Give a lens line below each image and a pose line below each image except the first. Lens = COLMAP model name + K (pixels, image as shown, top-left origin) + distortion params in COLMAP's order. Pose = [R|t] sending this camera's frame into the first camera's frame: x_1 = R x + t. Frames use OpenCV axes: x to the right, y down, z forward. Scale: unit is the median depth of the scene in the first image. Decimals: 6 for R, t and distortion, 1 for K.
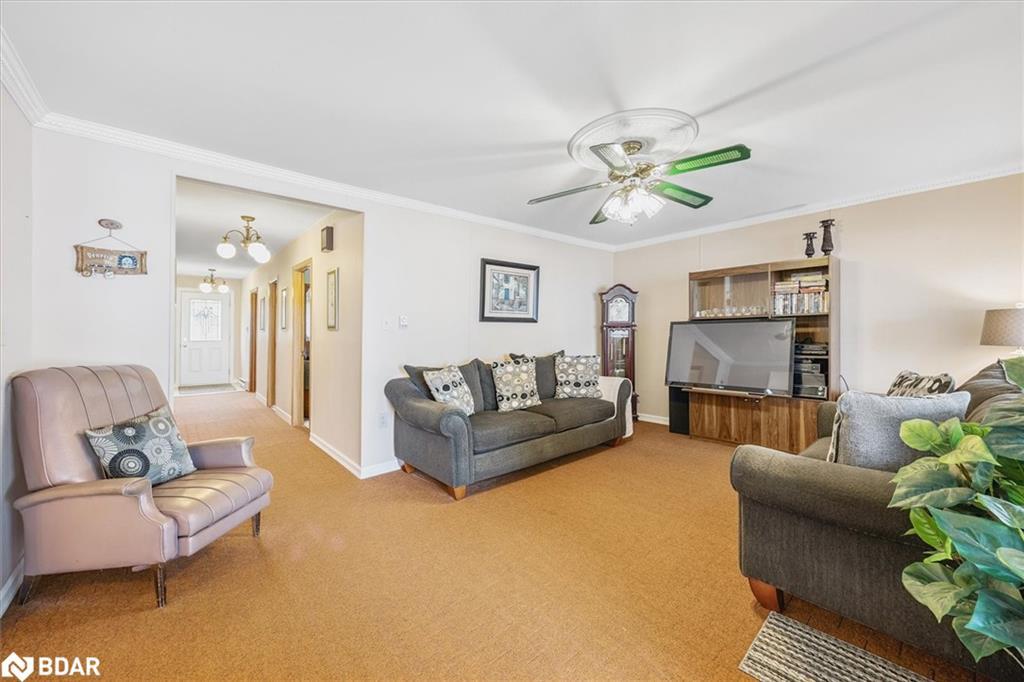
lens RADIAL K [[413.4, 0, 518.7], [0, 413.4, 335.2], [0, 0, 1]] dist [0.009323, 0.001060]
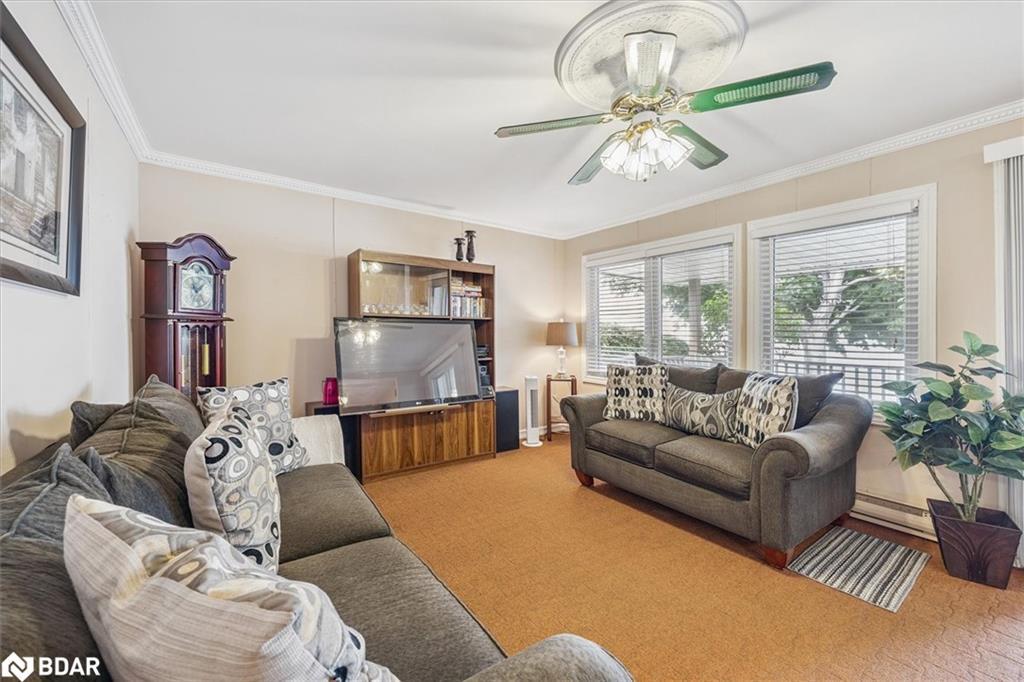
lens RADIAL K [[413.4, 0, 515.7], [0, 413.4, 339.6], [0, 0, 1]] dist [0.009323, 0.001060]
pose [[0.090740, 0.000546, 0.995874, -0.288016], [-0.000969, 0.999999, -0.000460, 0.003520], [-0.995874, -0.000923, 0.090741, 0.734863]]
